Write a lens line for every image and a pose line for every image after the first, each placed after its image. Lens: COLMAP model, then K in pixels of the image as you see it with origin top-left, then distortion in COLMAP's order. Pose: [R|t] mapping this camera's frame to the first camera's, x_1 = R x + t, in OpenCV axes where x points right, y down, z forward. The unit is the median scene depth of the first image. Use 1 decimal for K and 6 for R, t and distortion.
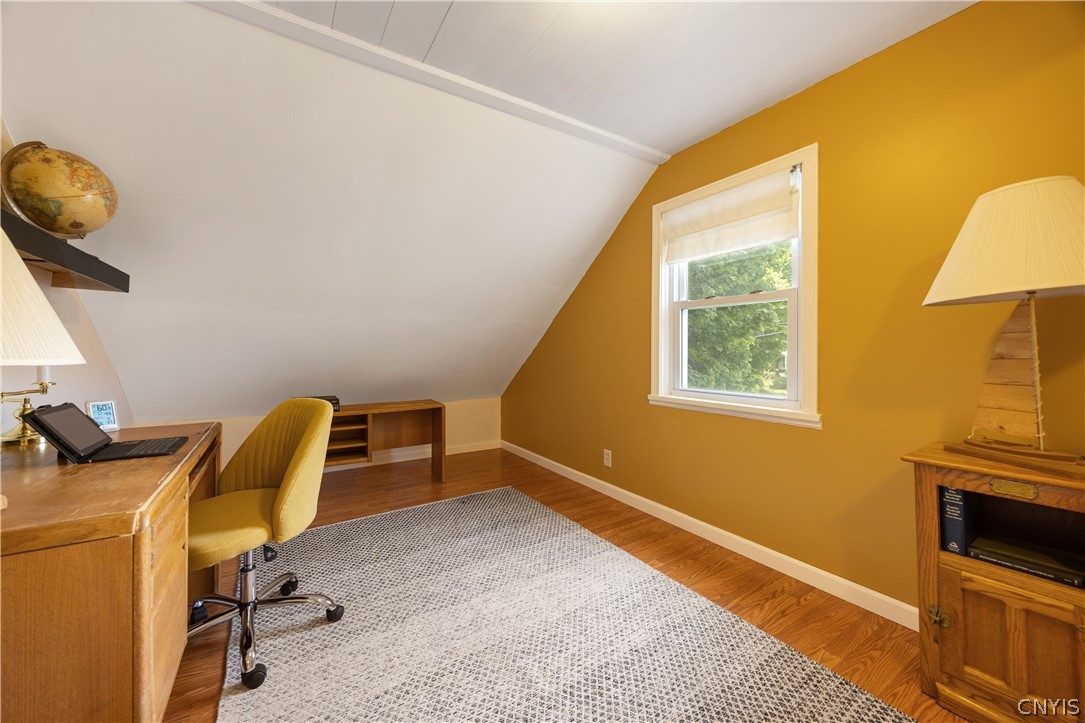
lens RADIAL K [[417.6, 0, 533.8], [0, 417.6, 346.5], [0, 0, 1]] dist [0.000621, -0.000026]
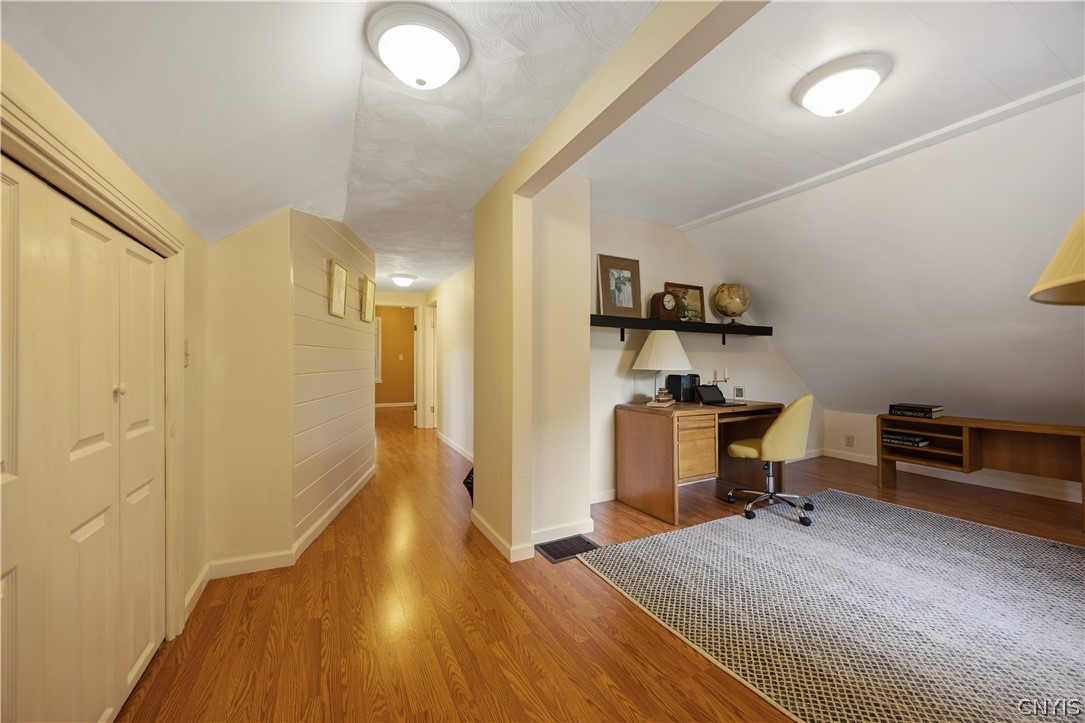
lens RADIAL K [[417.6, 0, 542.3], [0, 417.6, 361.8], [0, 0, 1]] dist [0.000621, -0.000026]
pose [[-0.069026, -0.003298, -0.997609, 1.235396], [0.013139, 0.999905, -0.004215, -0.013978], [0.997528, -0.013398, -0.068976, 0.059982]]
